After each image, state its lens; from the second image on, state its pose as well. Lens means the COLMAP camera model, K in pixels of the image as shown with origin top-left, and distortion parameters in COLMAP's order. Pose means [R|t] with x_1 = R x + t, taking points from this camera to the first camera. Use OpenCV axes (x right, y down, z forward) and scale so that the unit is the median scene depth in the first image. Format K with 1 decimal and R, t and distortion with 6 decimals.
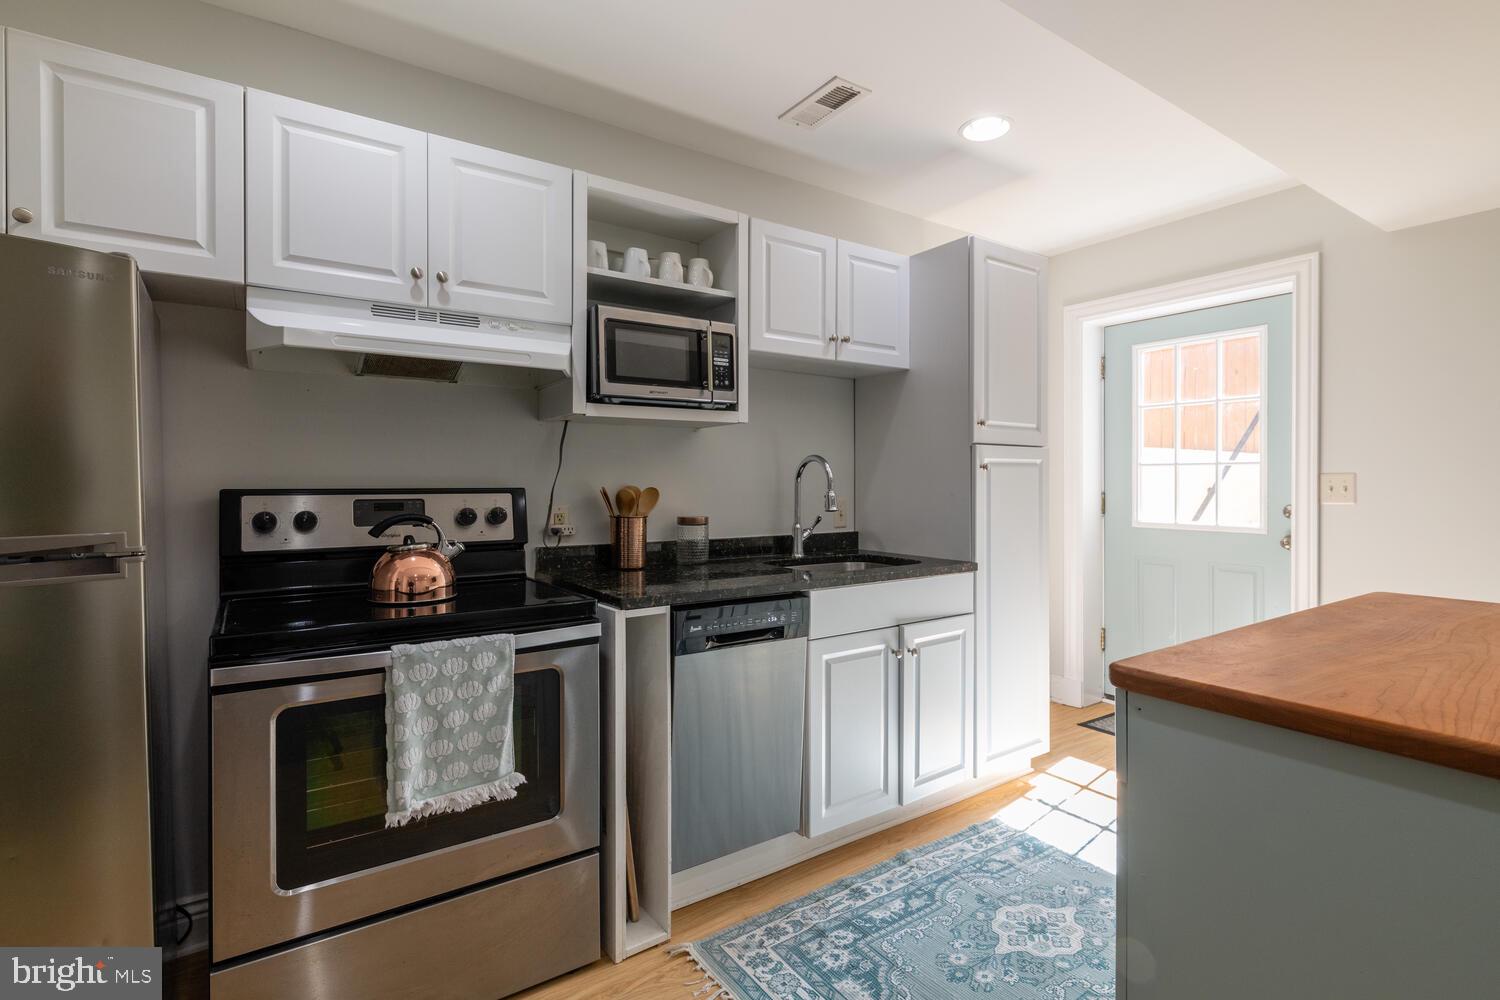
lens RADIAL K [[709.6, 0, 781.4], [0, 709.6, 482.9], [0, 0, 1]] dist [-0.000314, -0.000211]
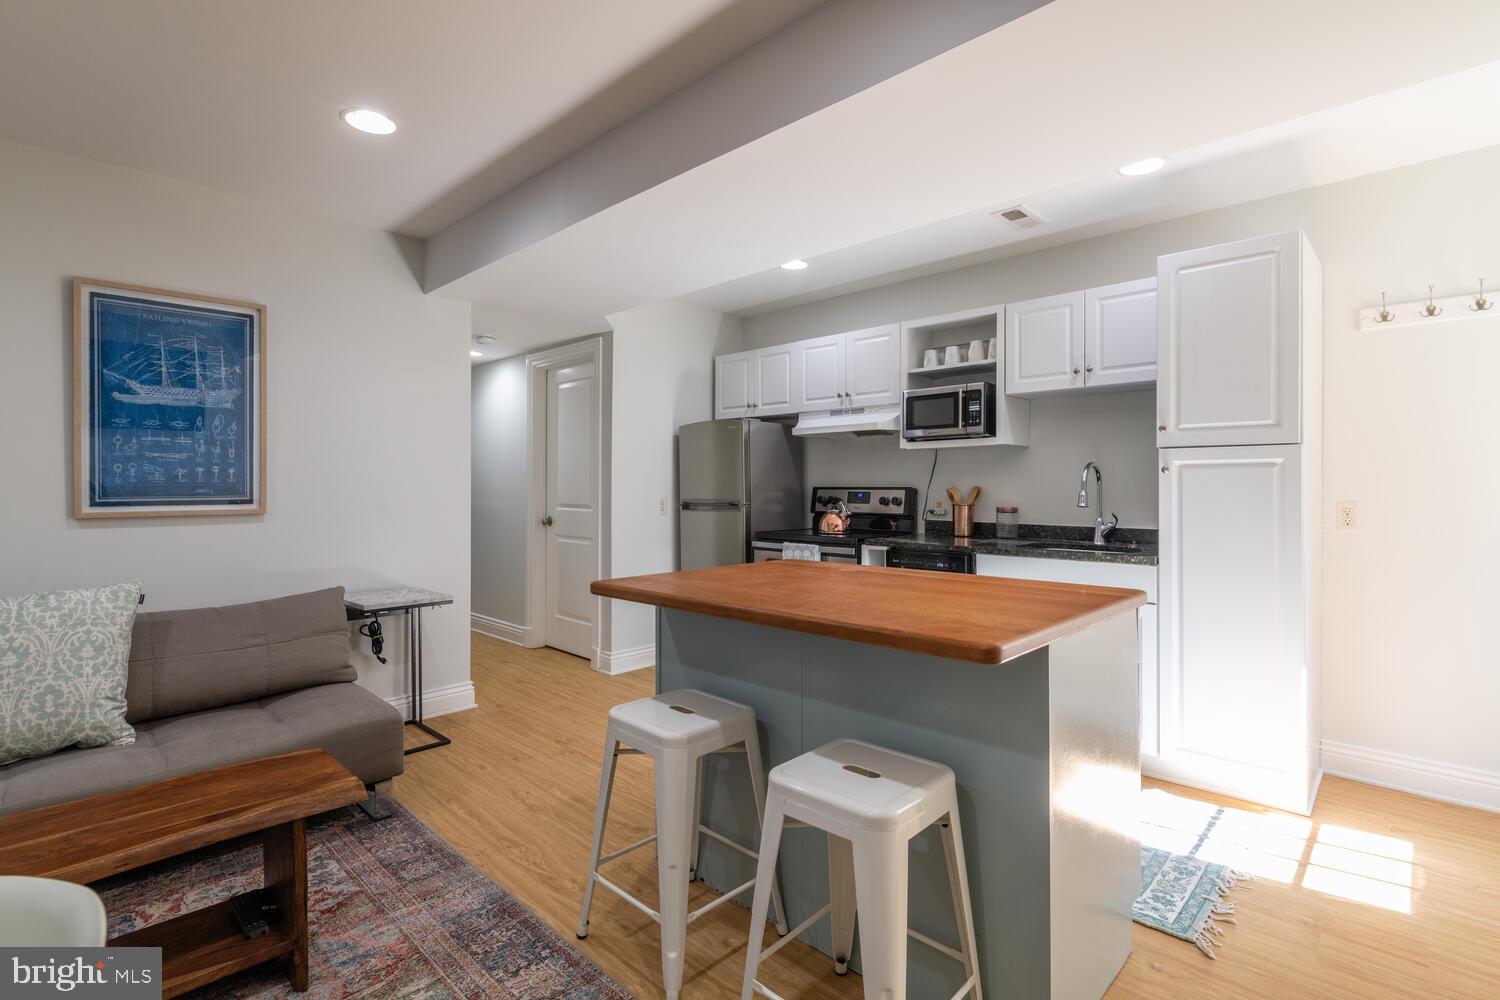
lens RADIAL K [[709.6, 0, 781.4], [0, 709.6, 482.9], [0, 0, 1]] dist [-0.000314, -0.000211]
pose [[0.224287, -0.002600, -0.974520, 1.335253], [-0.000845, 0.999996, -0.002863, 0.001377], [0.974523, 0.001466, 0.224284, 0.220420]]
